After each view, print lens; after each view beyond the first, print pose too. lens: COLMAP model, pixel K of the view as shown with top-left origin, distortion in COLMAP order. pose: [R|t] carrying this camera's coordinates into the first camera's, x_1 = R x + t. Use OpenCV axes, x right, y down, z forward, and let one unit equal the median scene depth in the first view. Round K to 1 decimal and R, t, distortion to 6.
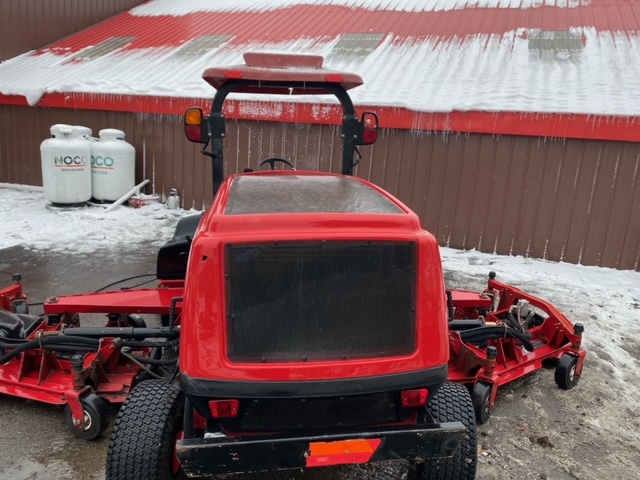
lens RADIAL K [[490.1, 0, 314.4], [0, 490.1, 239.7], [0, 0, 1]] dist [0.036767, -0.030259]
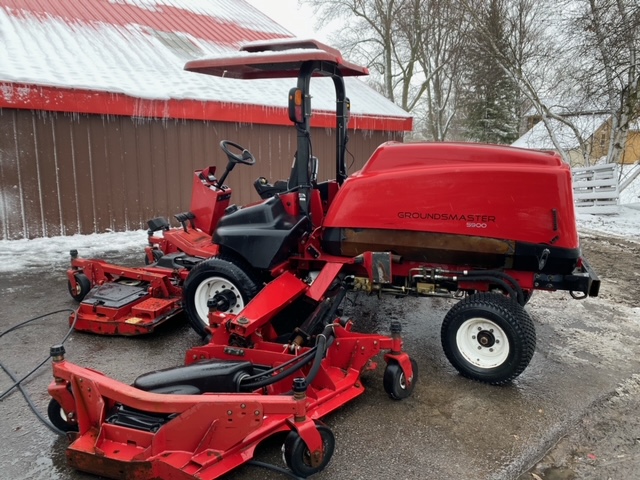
lens RADIAL K [[490.1, 0, 318.4], [0, 490.1, 236.7], [0, 0, 1]] dist [0.036767, -0.030259]
pose [[0.466580, -0.209251, 0.859370, -0.494008], [0.202971, 0.971014, 0.126235, -0.037316], [-0.860875, 0.115528, 0.495527, 0.209256]]
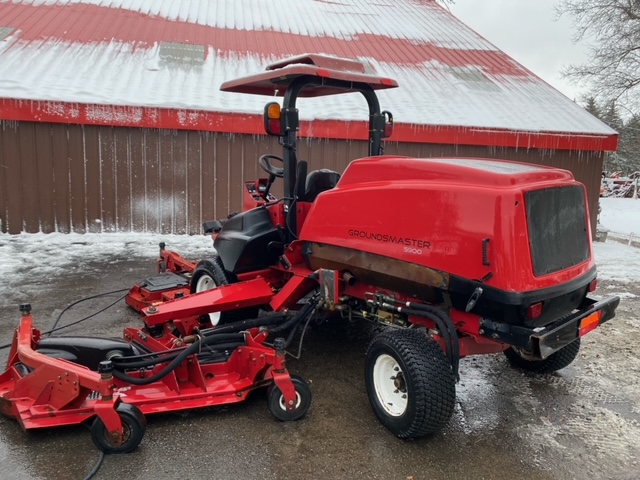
lens RADIAL K [[490.1, 0, 320.3], [0, 490.1, 242.3], [0, 0, 1]] dist [0.036767, -0.030259]
pose [[0.836433, -0.115667, 0.535725, -0.324259], [0.130463, 0.991399, 0.010356, 0.013358], [-0.532316, 0.061230, 0.844329, 0.033270]]
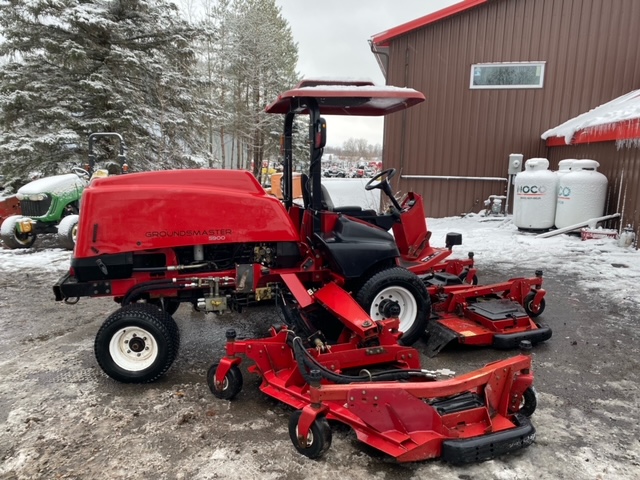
lens RADIAL K [[490.1, 0, 316.4], [0, 490.1, 240.9], [0, 0, 1]] dist [0.036767, -0.030259]
pose [[0.167355, 0.099577, -0.980855, 0.546277], [-0.198069, 0.977998, 0.065492, -0.027351], [0.965796, 0.183316, 0.183396, 0.375930]]
